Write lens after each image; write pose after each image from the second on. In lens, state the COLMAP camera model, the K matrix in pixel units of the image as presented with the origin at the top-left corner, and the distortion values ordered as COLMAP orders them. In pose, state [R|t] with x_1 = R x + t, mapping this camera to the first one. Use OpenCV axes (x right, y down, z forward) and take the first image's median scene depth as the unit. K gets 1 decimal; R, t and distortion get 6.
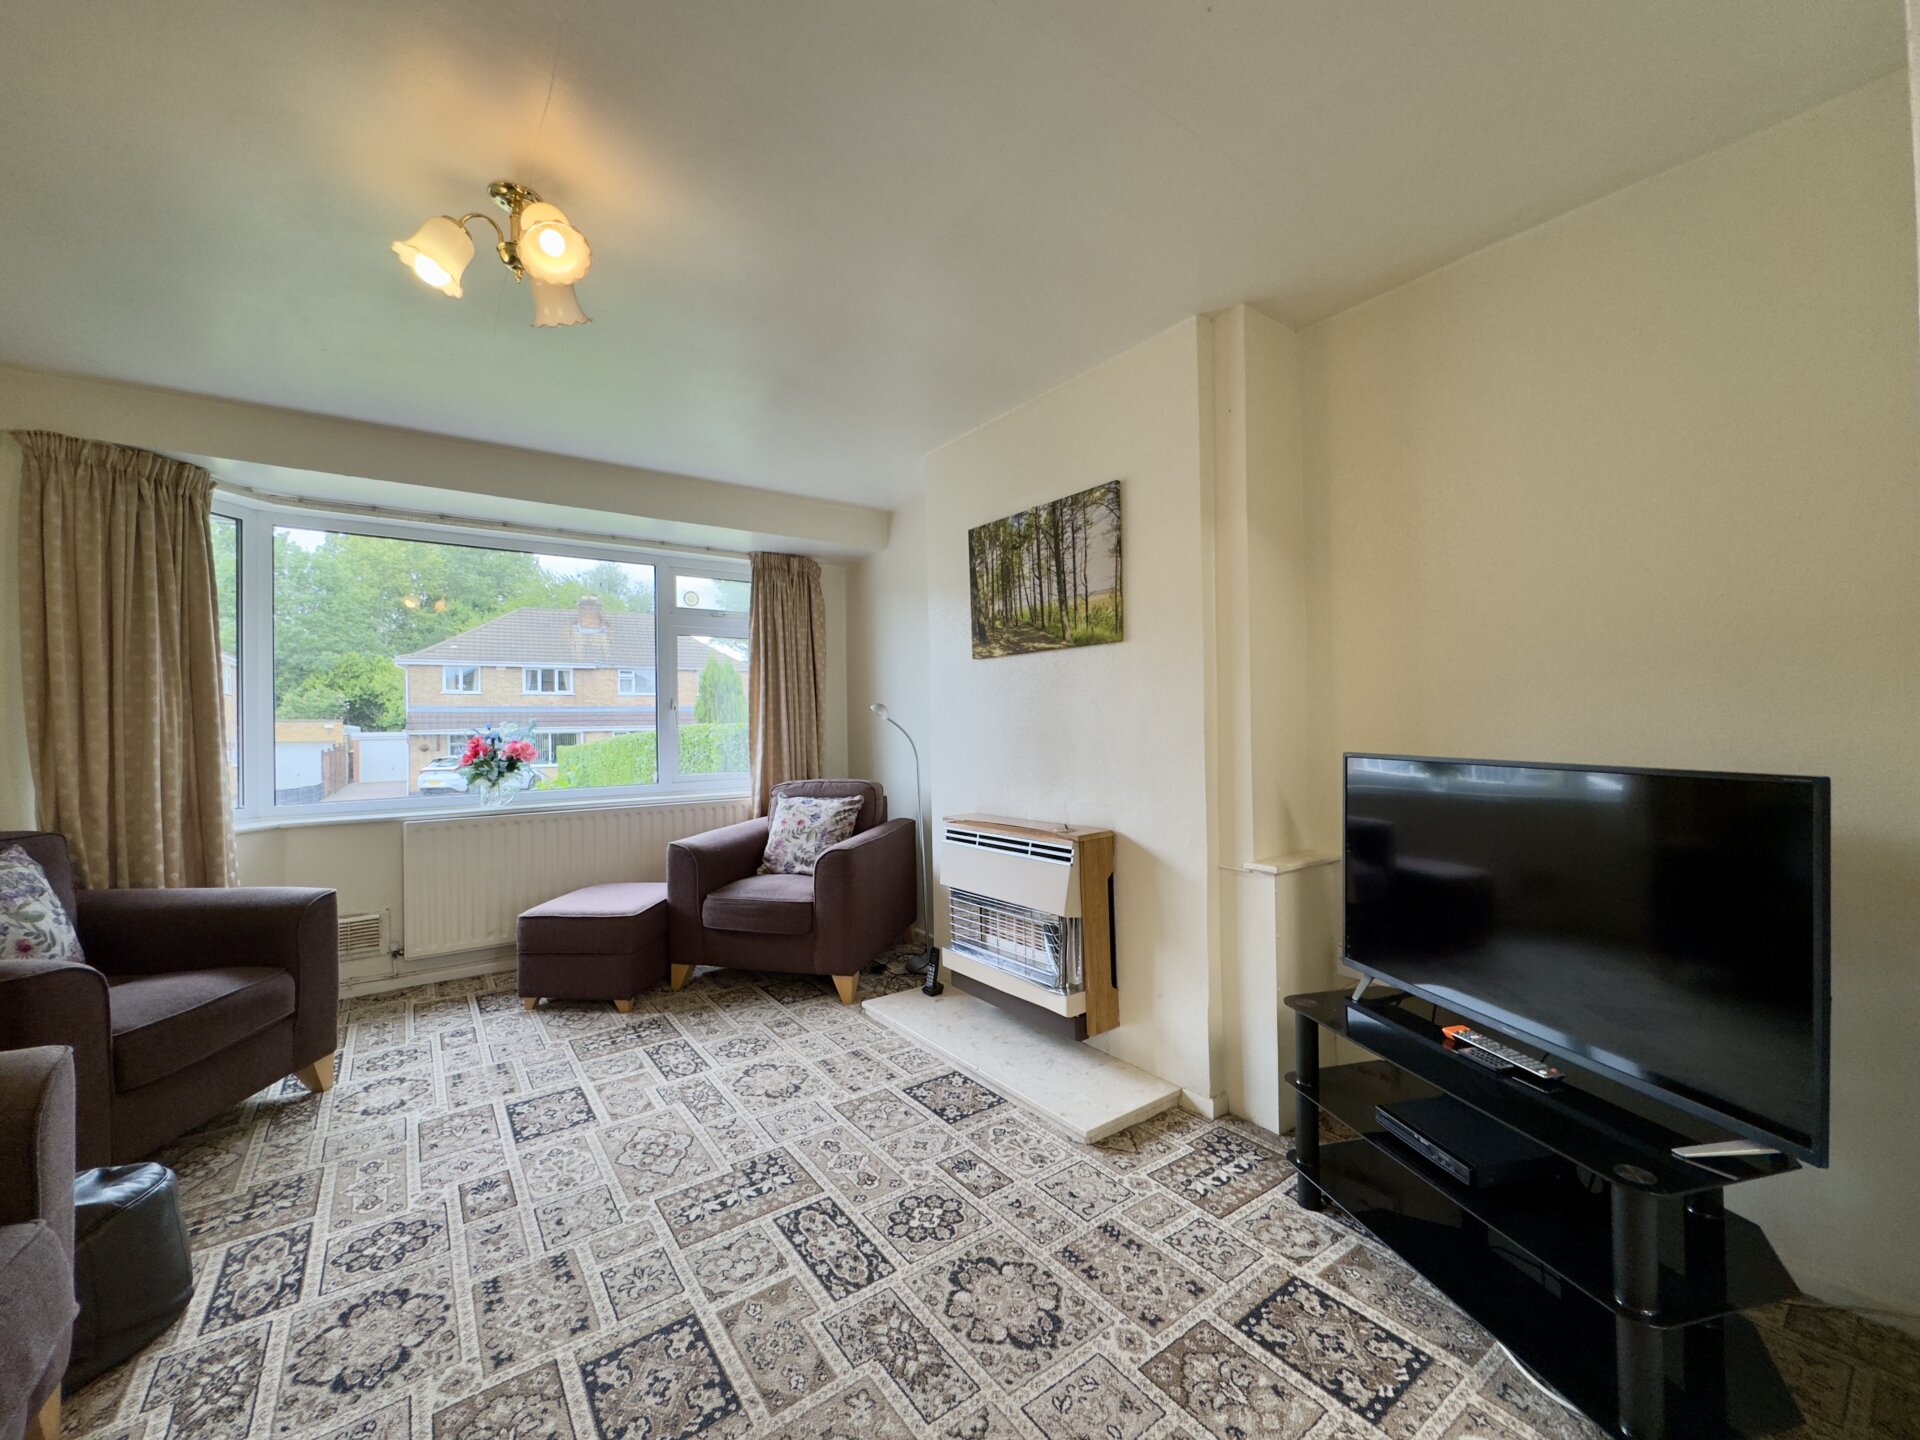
lens RADIAL K [[763.3, 0, 959.0], [0, 763.3, 720.9], [0, 0, 1]] dist [-0.004130, 0.000532]
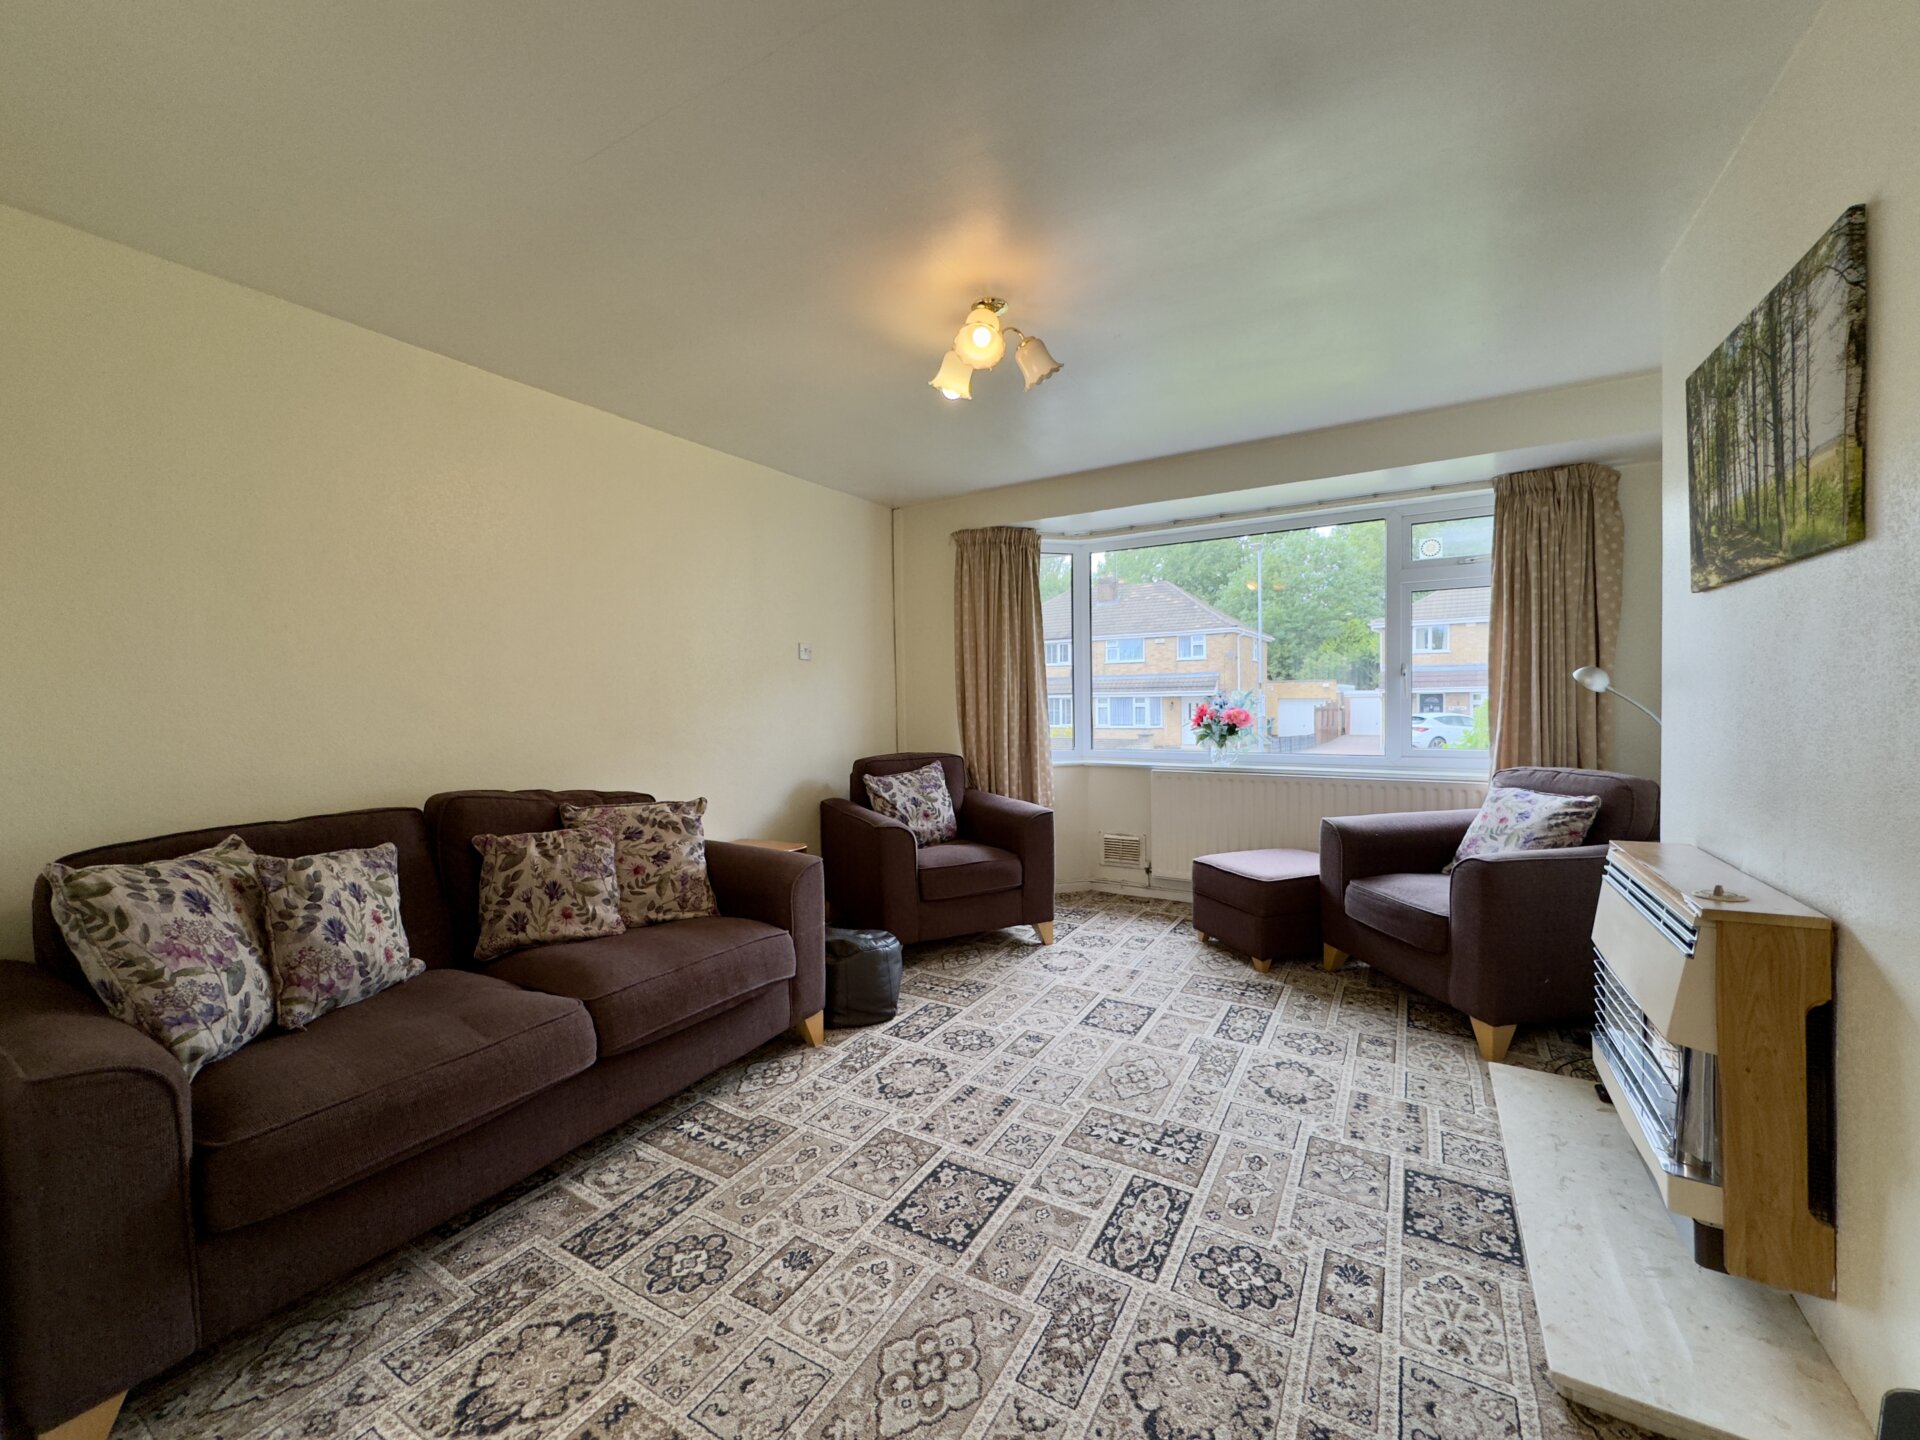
lens RADIAL K [[763.3, 0, 956.0], [0, 763.3, 722.2], [0, 0, 1]] dist [-0.004130, 0.000532]
pose [[0.389339, 0.040028, -0.920224, 0.480904], [0.013084, 0.998714, 0.048978, -0.021510], [0.921002, -0.031109, 0.388315, 0.303226]]
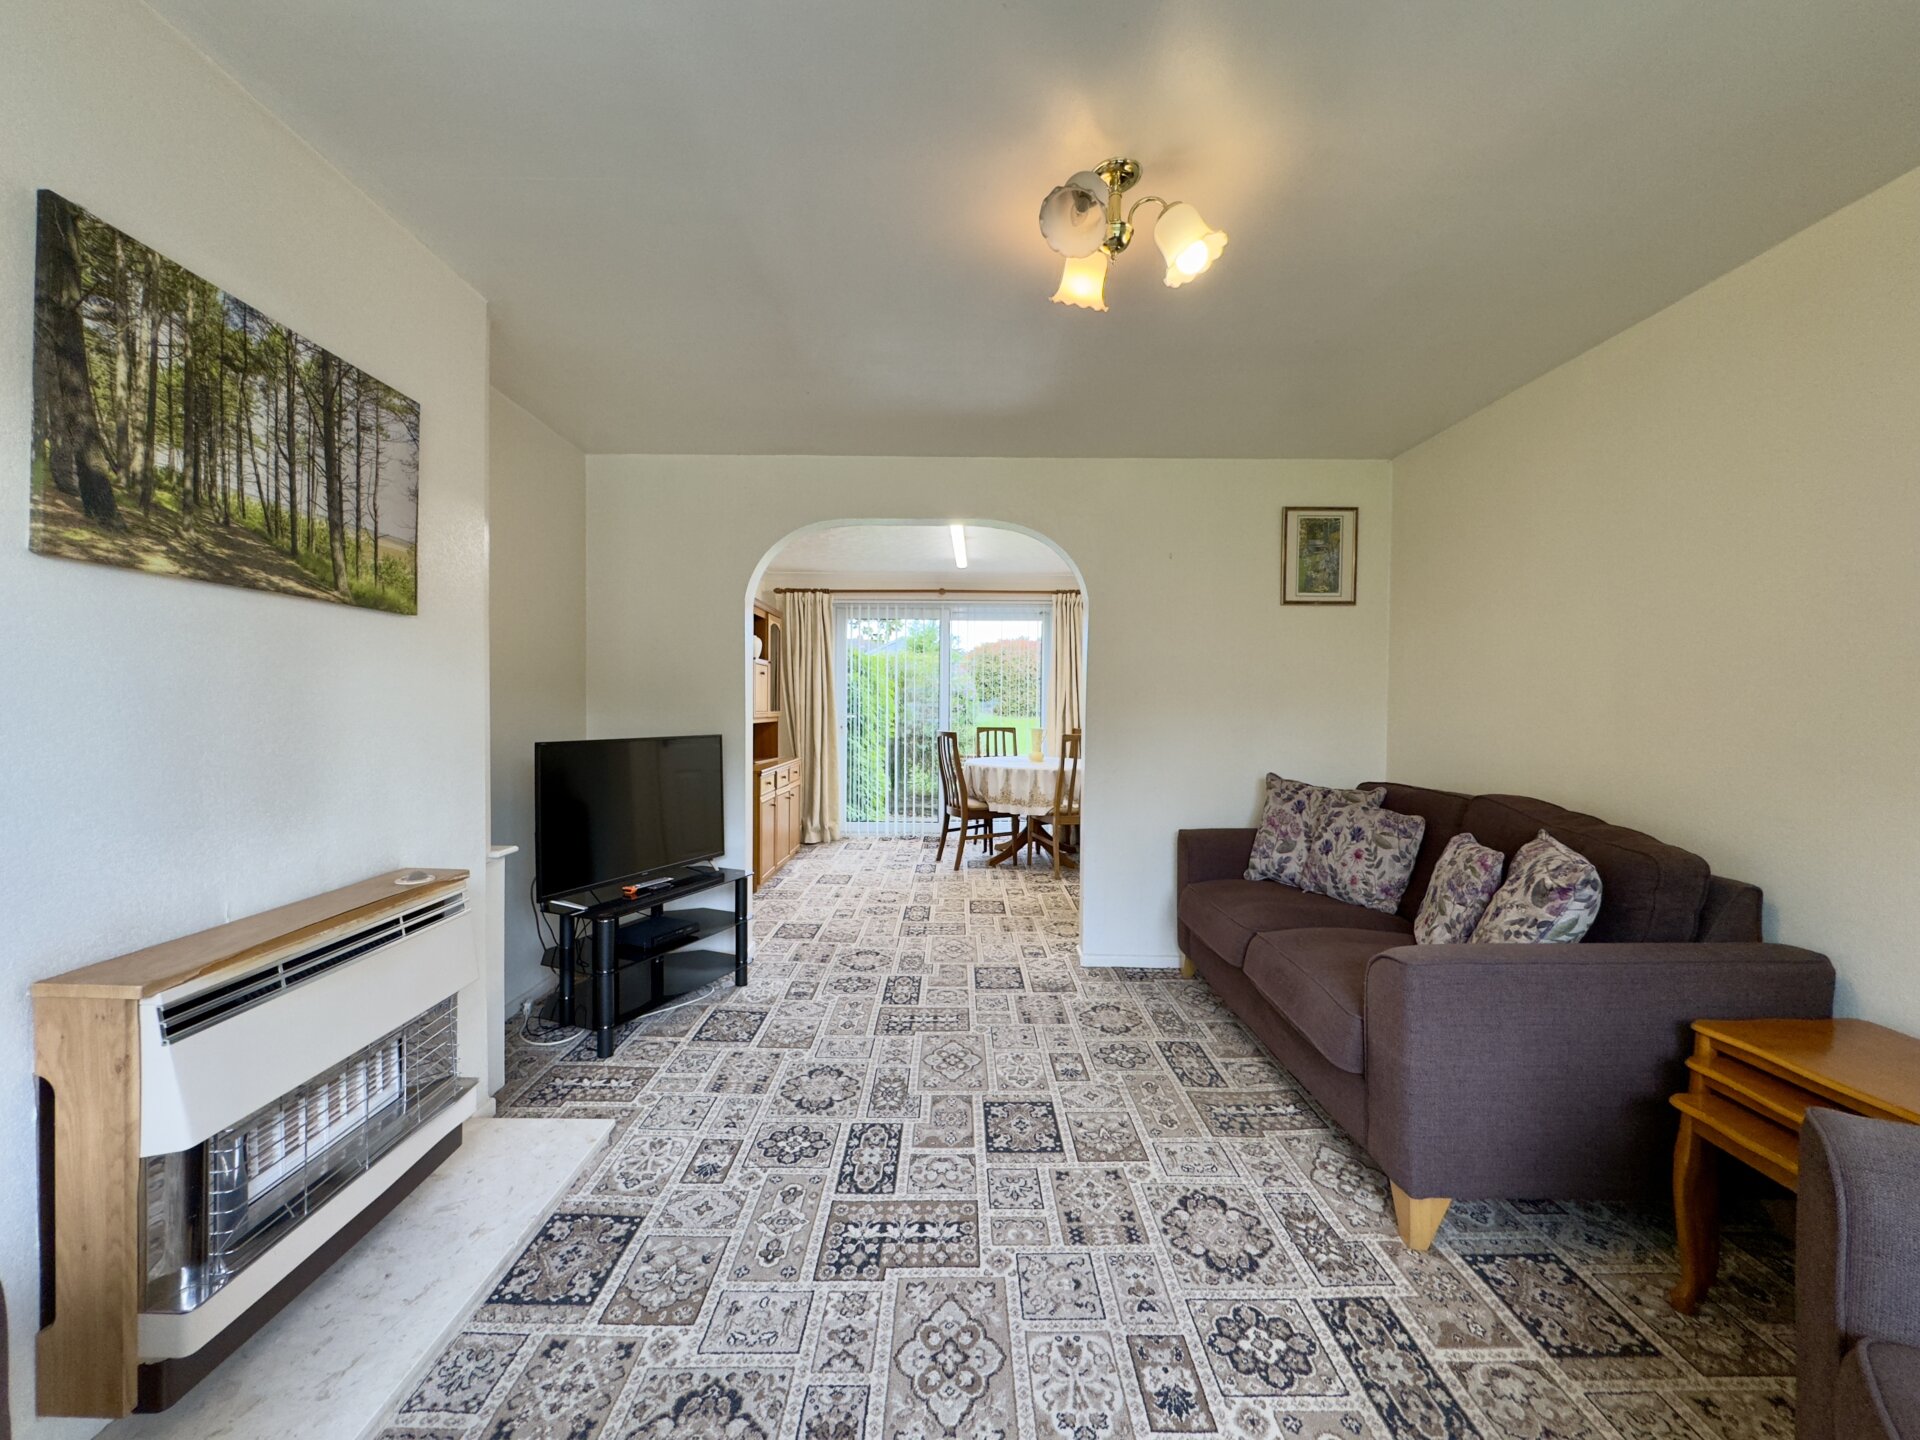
lens RADIAL K [[763.3, 0, 957.8], [0, 763.3, 724.4], [0, 0, 1]] dist [-0.004130, 0.000532]
pose [[-0.808582, -0.004952, 0.588363, -0.736882], [0.004411, 0.999885, 0.014479, -0.004789], [-0.588367, 0.014303, -0.808468, 1.417032]]
